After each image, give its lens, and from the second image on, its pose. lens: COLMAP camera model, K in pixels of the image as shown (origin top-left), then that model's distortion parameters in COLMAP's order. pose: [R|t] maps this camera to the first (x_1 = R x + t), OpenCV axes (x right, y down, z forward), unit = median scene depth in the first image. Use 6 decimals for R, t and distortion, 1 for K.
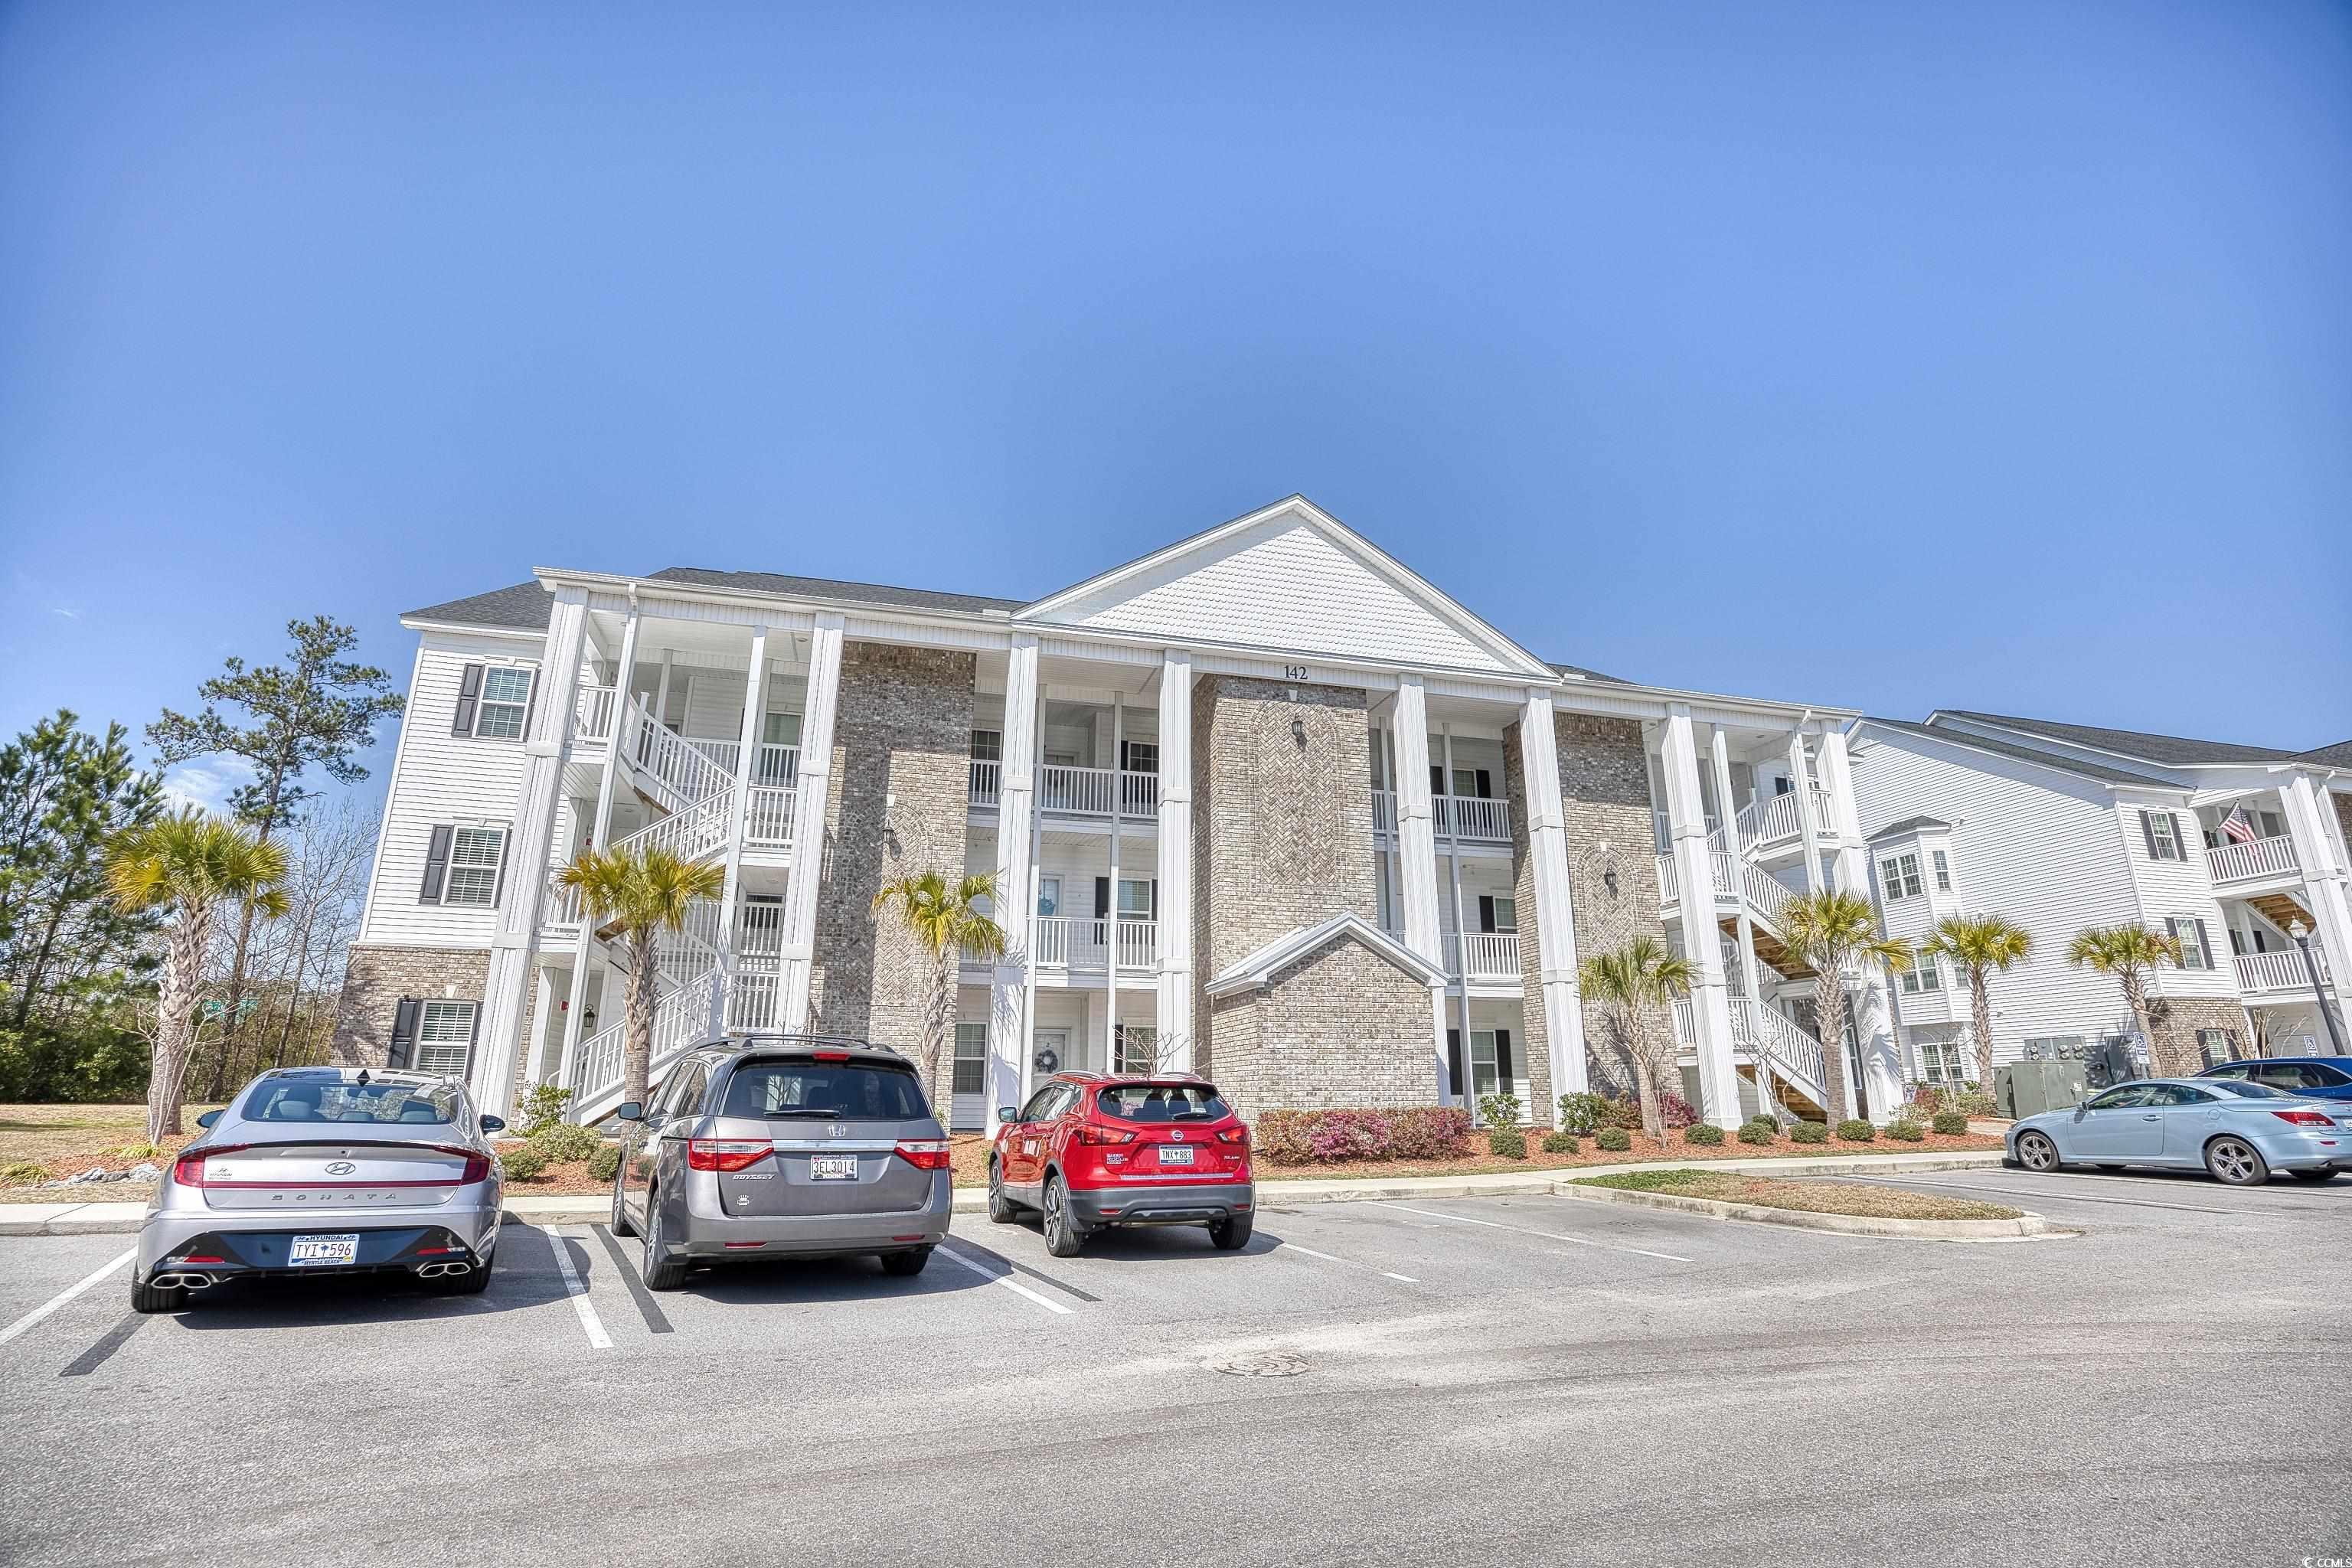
lens RADIAL K [[1093.4, 0, 1174.9], [0, 1093.4, 775.9], [0, 0, 1]] dist [-0.065723, 0.017892]
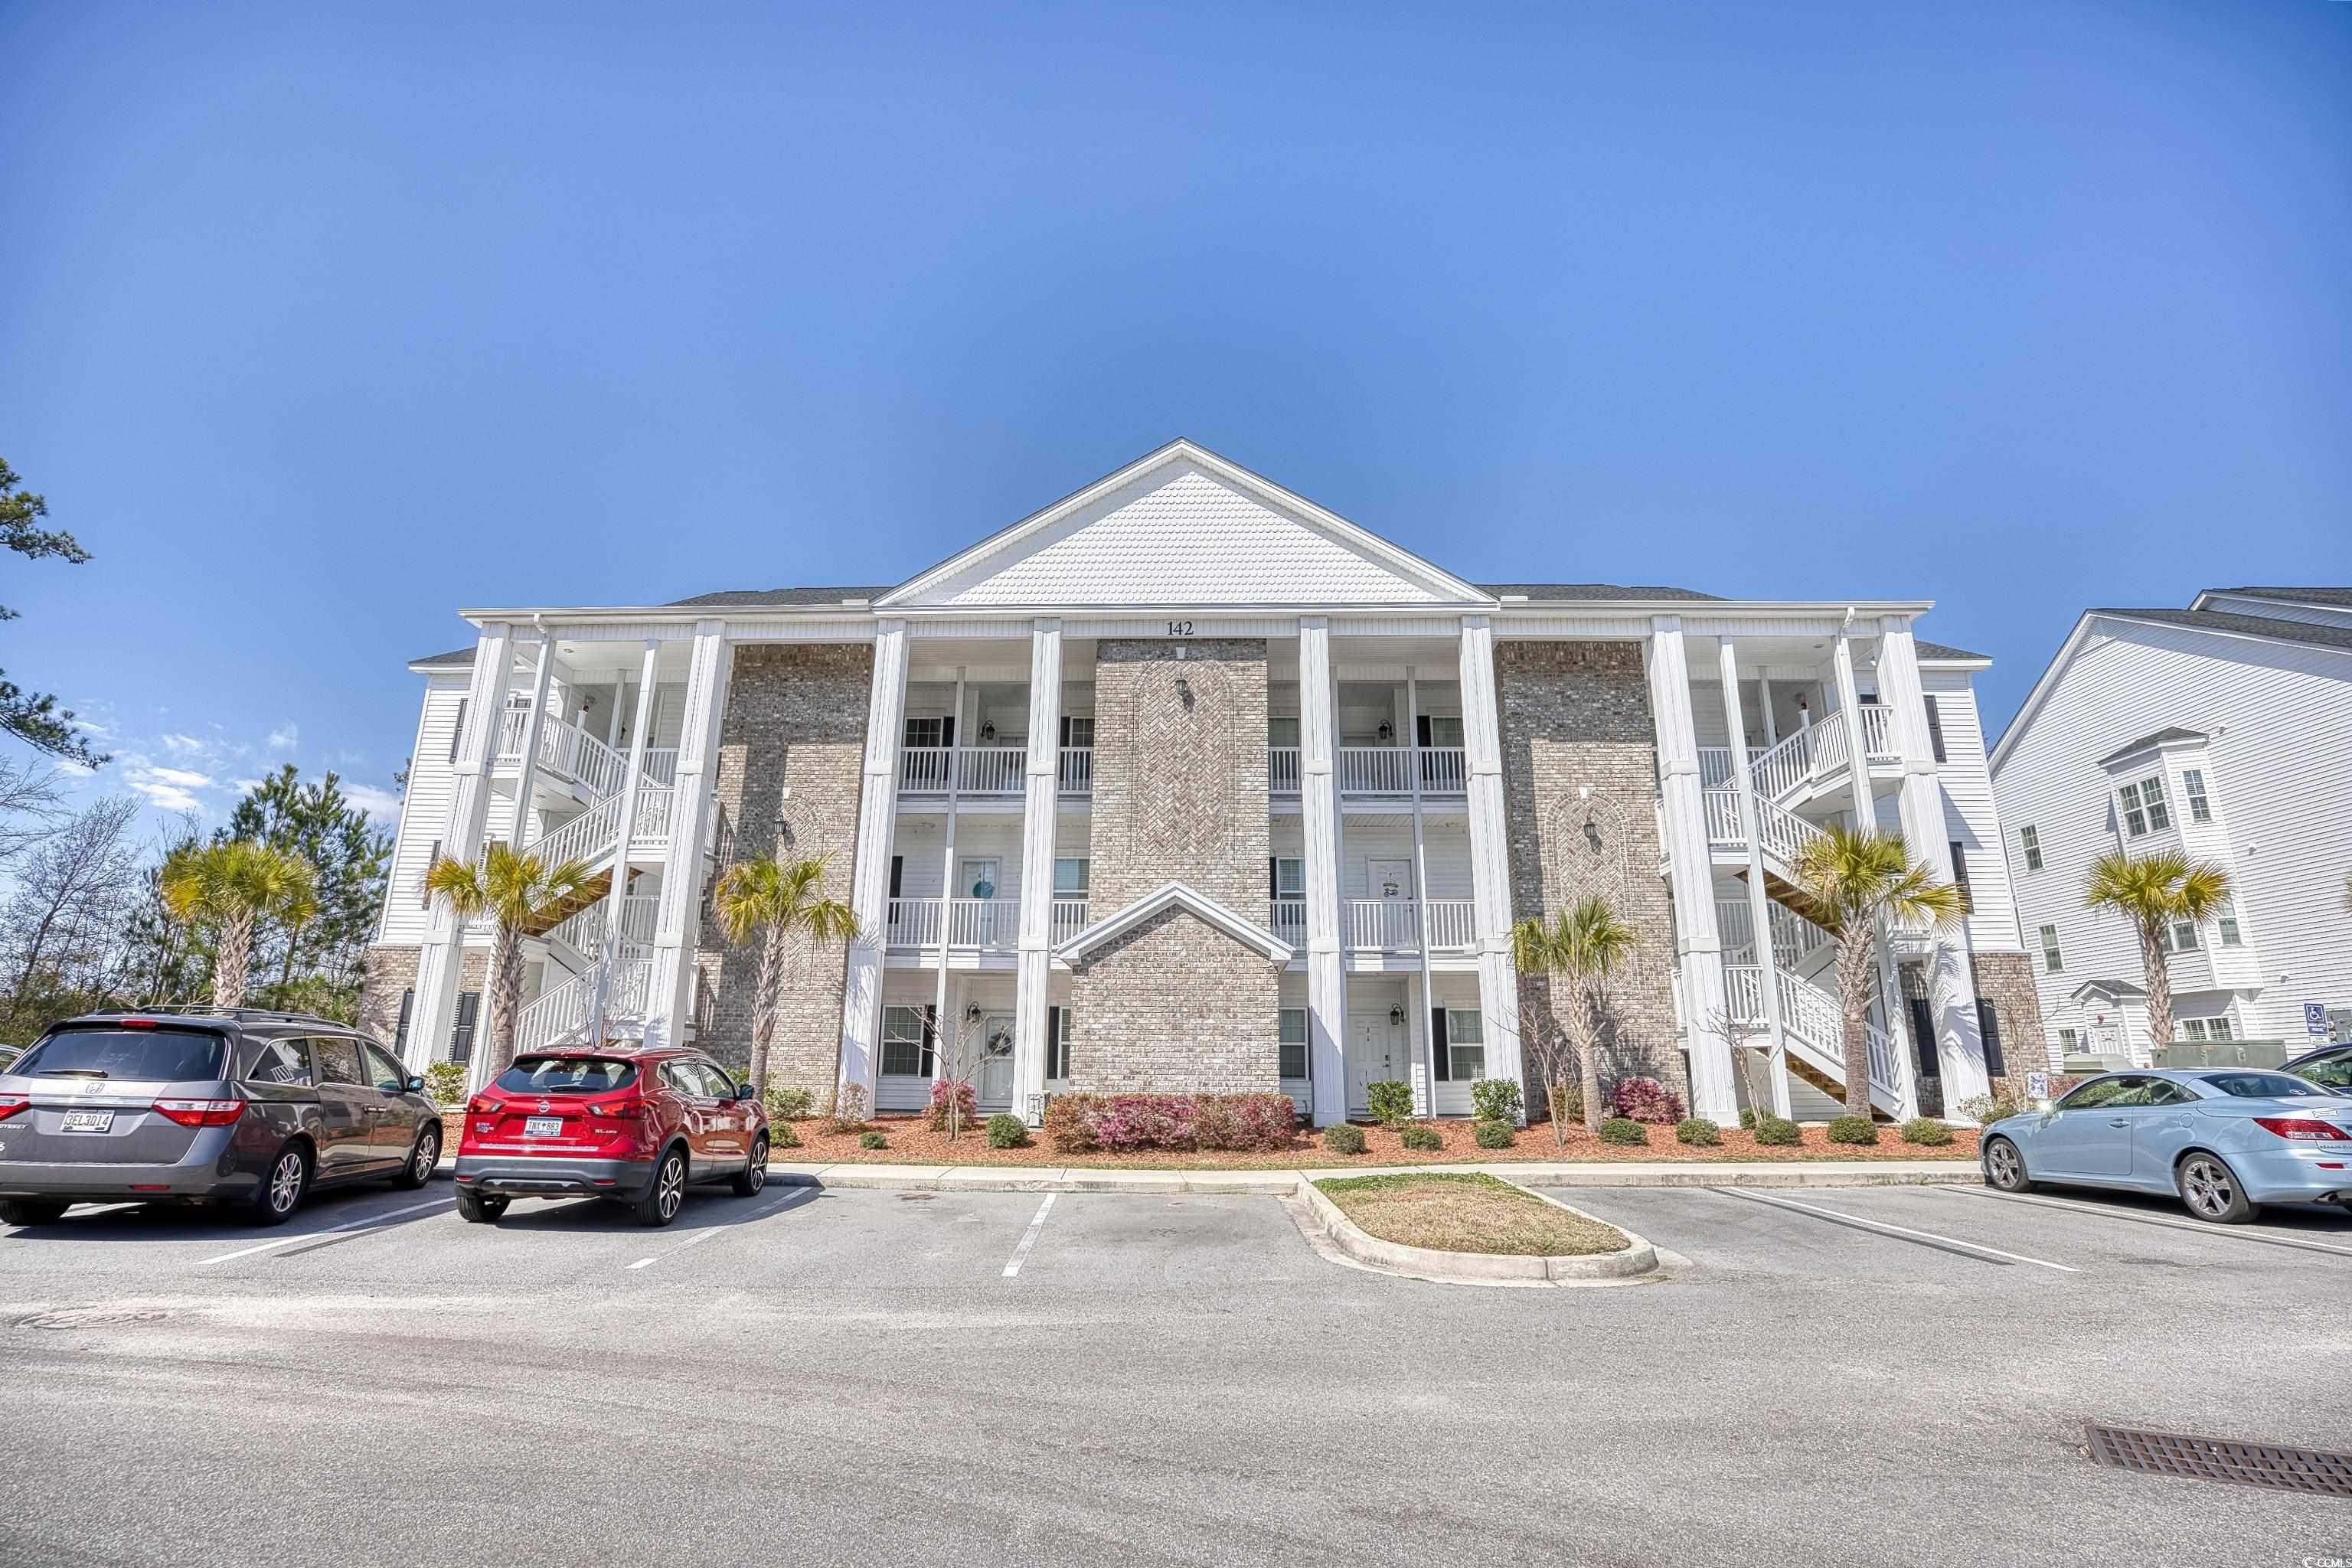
lens RADIAL K [[1101.9, 0, 1174.9], [0, 1101.9, 777.1], [0, 0, 1]] dist [-0.063009, 0.015905]
pose [[0.958352, -0.069445, -0.277019, 0.358146], [0.073702, 0.997268, 0.004971, 0.027234], [0.275917, -0.025180, 0.960852, 0.089790]]
